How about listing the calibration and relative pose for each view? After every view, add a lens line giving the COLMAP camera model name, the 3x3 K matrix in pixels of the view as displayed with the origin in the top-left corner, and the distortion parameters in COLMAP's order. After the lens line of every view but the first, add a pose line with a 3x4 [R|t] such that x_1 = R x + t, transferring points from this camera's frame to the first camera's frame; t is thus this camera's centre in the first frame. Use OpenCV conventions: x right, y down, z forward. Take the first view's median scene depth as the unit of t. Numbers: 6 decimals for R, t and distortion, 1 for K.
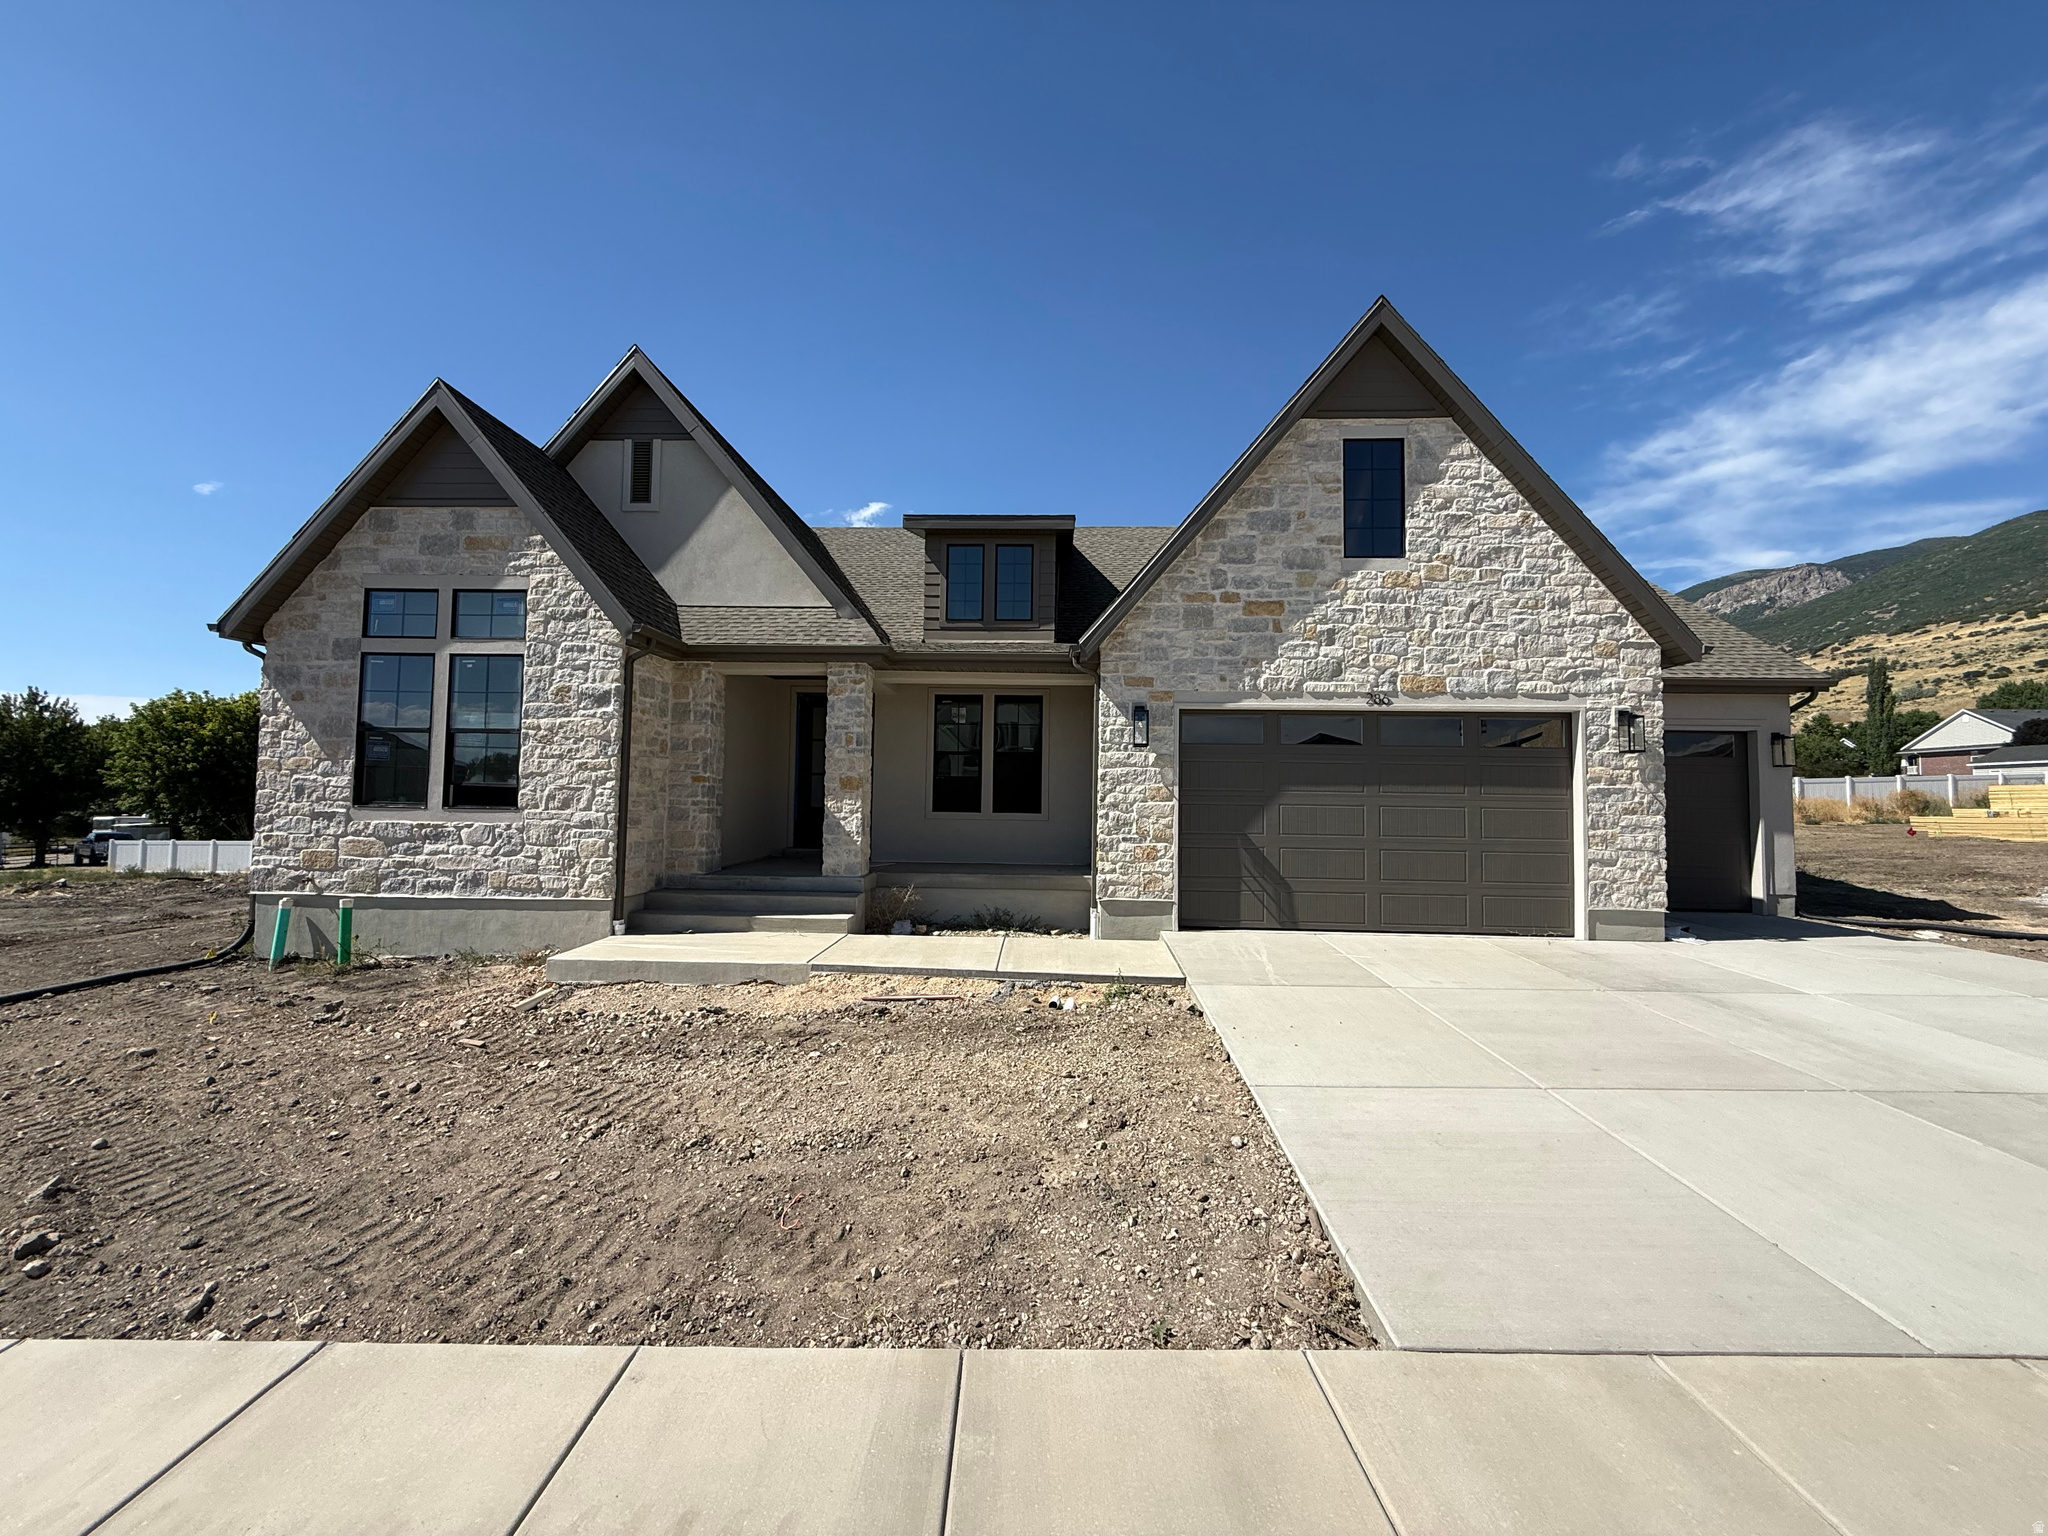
lens RADIAL K [[824.3, 0, 1024.0], [0, 824.3, 768.0], [0, 0, 1]] dist [0.002676, 0.000367]
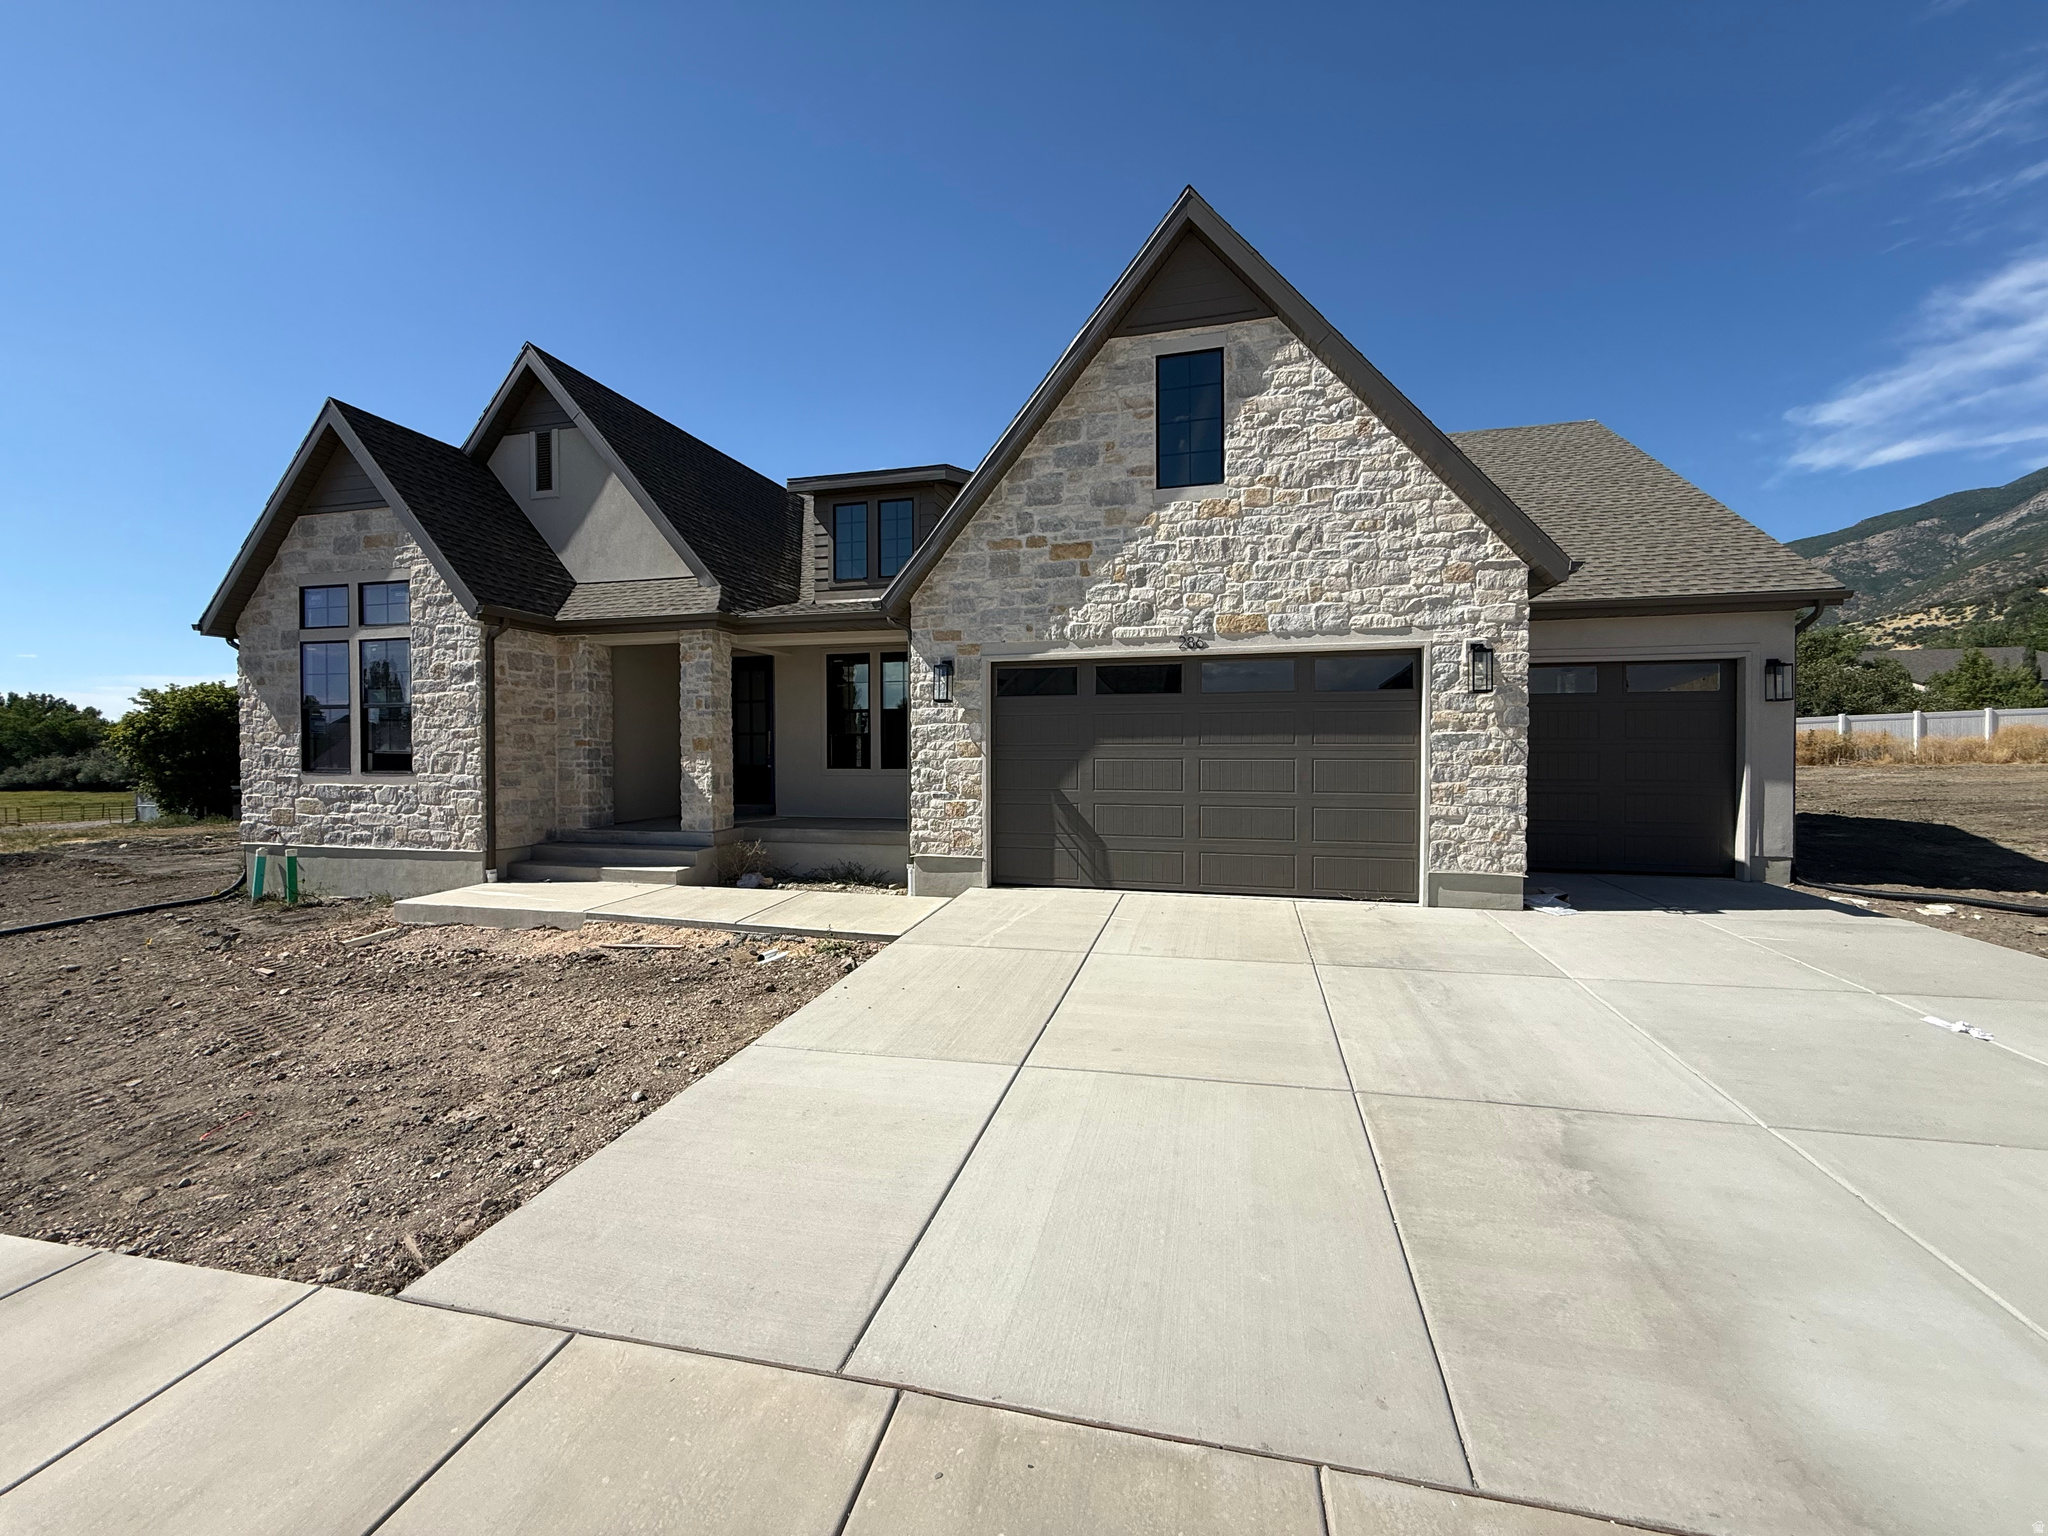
lens RADIAL K [[824.3, 0, 1024.0], [0, 824.3, 768.0], [0, 0, 1]] dist [0.002676, 0.000367]
pose [[0.976729, -0.012511, -0.214110, 0.442957], [0.025664, 0.997942, 0.058761, -0.002840], [0.212934, -0.062889, 0.975041, 0.054877]]
